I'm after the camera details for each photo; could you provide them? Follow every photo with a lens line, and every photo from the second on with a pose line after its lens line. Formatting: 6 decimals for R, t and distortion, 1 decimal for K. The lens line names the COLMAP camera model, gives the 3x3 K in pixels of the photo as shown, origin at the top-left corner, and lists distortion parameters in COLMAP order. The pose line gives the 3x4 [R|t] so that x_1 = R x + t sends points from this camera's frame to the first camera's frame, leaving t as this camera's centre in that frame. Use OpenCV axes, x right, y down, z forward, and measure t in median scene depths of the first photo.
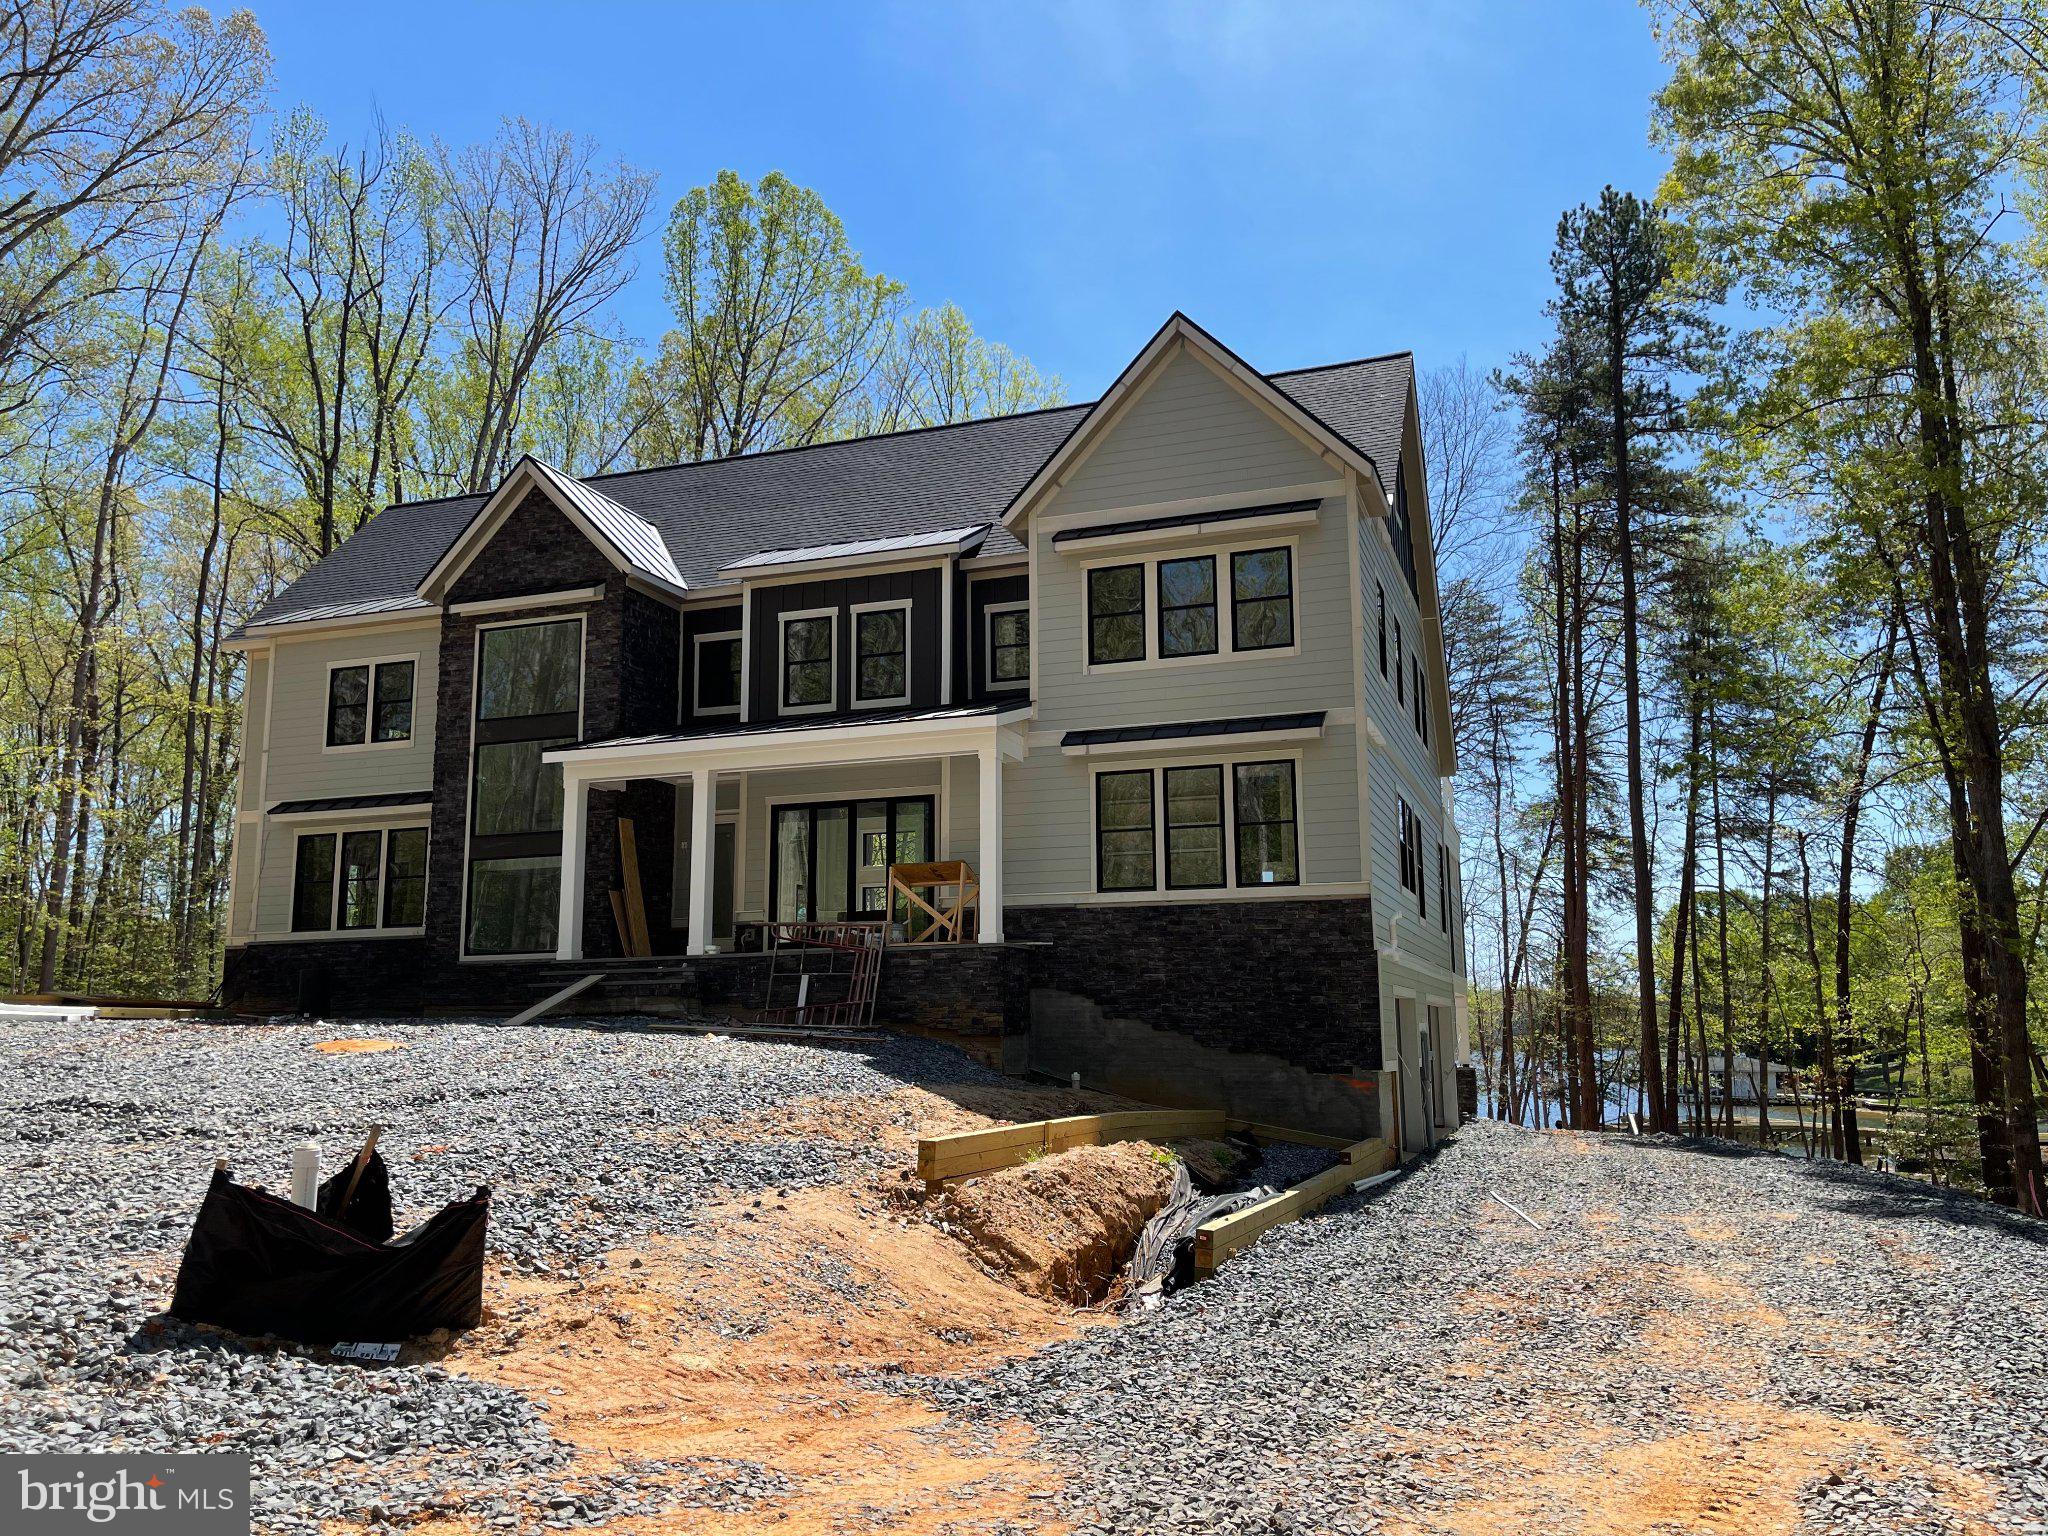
lens RADIAL K [[1542.4, 0, 1035.4], [0, 1542.4, 767.5], [0, 0, 1]] dist [0.050099, -0.029131]
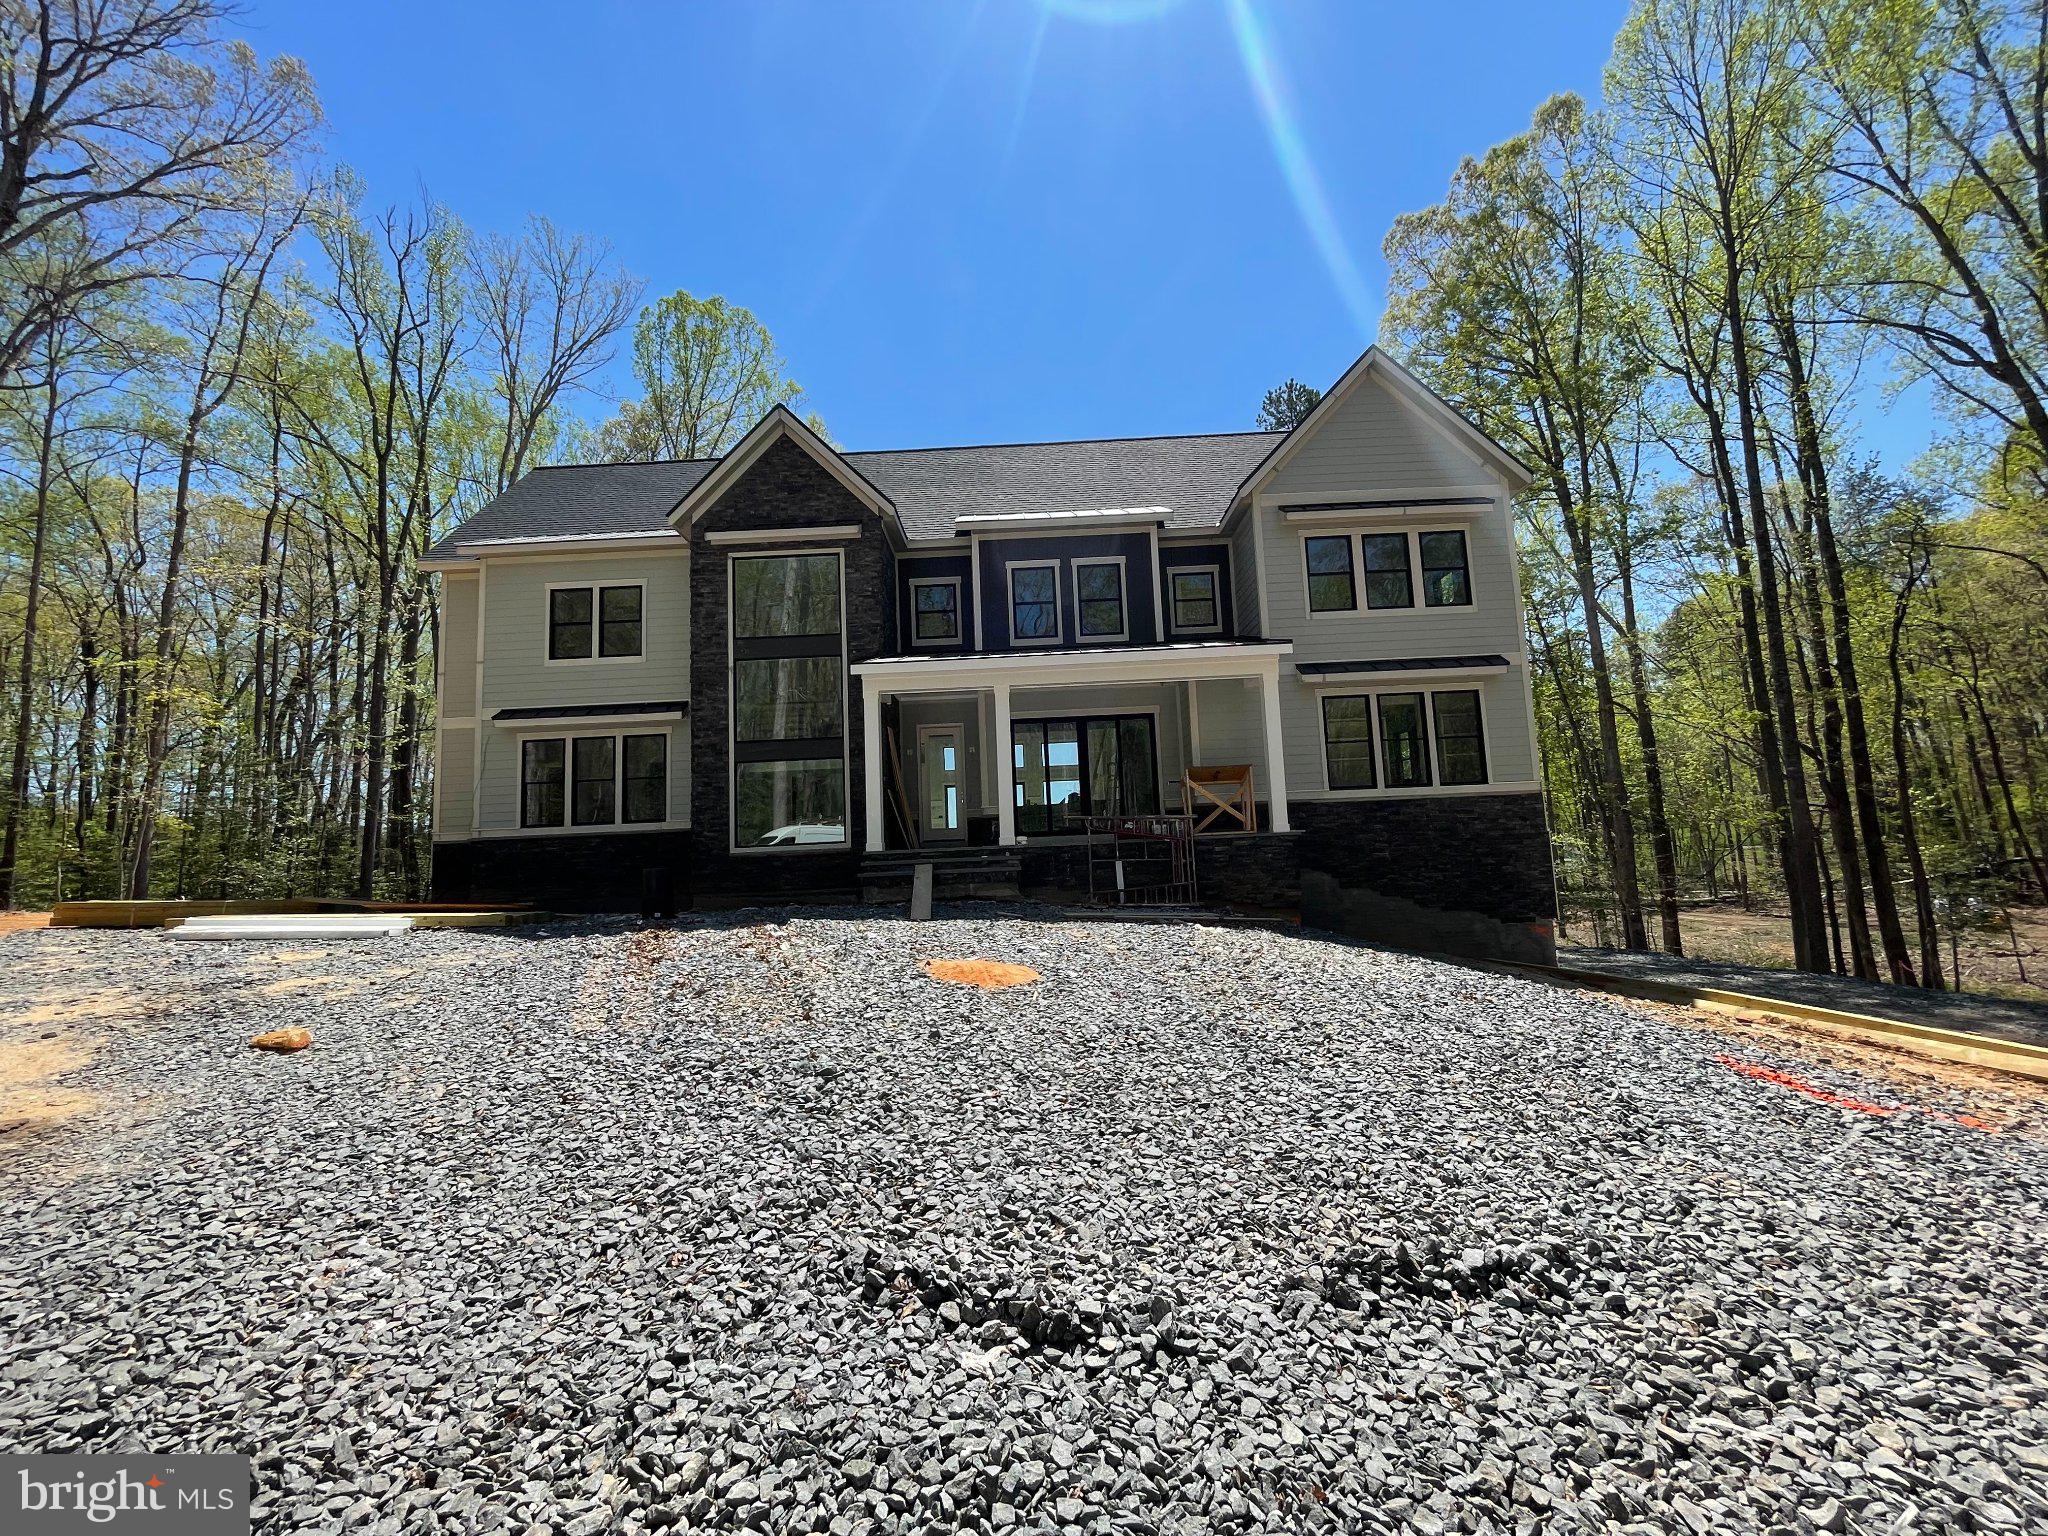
lens RADIAL K [[820.9, 0, 1007.9], [0, 820.9, 765.2], [0, 0, 1]] dist [-0.002150, 0.000018]
pose [[0.946548, 0.006064, 0.322505, -0.369888], [-0.021780, 0.998743, 0.045146, 0.030539], [-0.321826, -0.049757, 0.945491, 0.379803]]
